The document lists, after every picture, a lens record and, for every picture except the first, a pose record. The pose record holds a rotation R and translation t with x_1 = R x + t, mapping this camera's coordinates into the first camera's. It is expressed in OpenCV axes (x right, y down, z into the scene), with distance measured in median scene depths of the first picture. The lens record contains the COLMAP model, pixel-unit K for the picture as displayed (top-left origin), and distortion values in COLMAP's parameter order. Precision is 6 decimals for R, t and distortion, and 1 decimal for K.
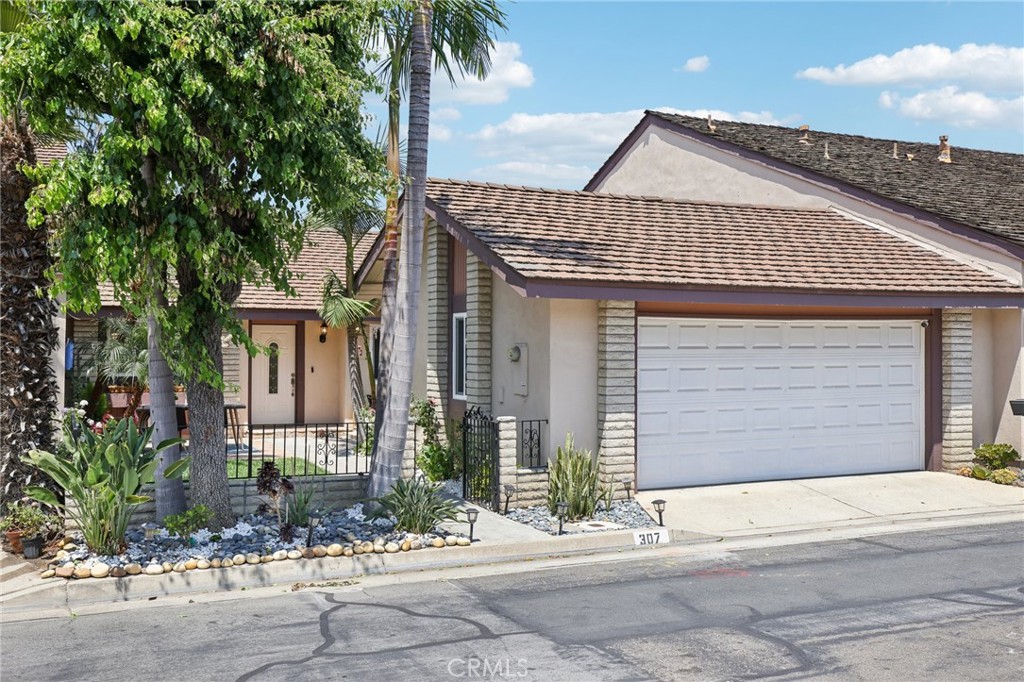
lens RADIAL K [[1014.6, 0, 511.9], [0, 1014.6, 339.4], [0, 0, 1]] dist [0.054481, 0.000000]
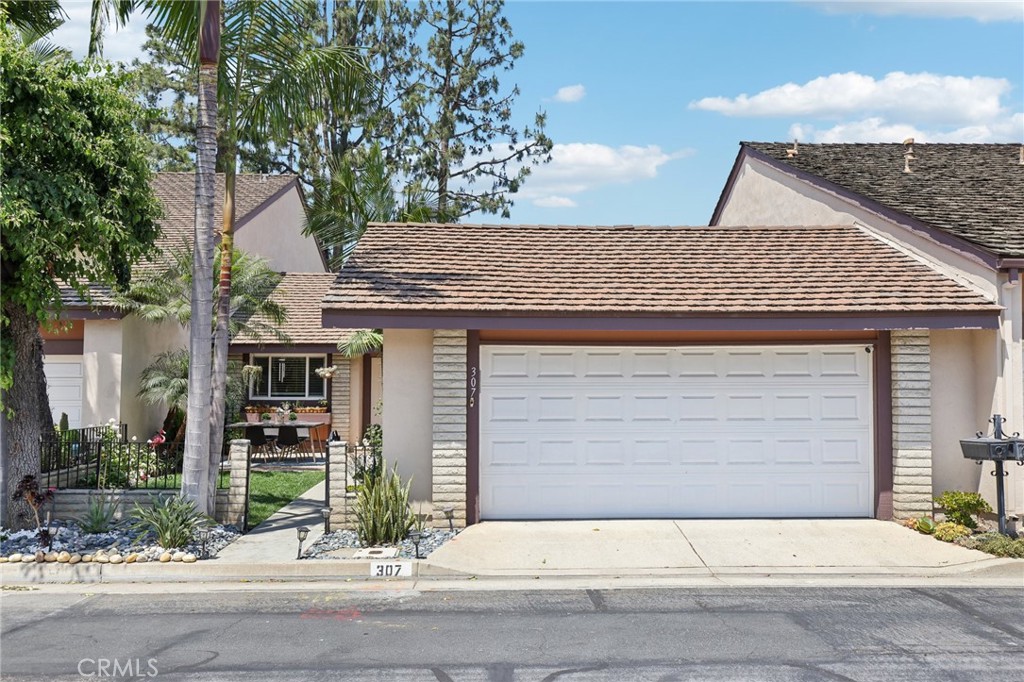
lens RADIAL K [[860.6, 0, 508.3], [0, 860.6, 343.4], [0, 0, 1]] dist [0.030566, 0.007950]
pose [[0.913535, -0.015923, -0.406449, 0.445848], [0.003291, 0.999490, -0.031758, 0.002620], [0.406747, 0.027675, 0.913121, 0.213743]]
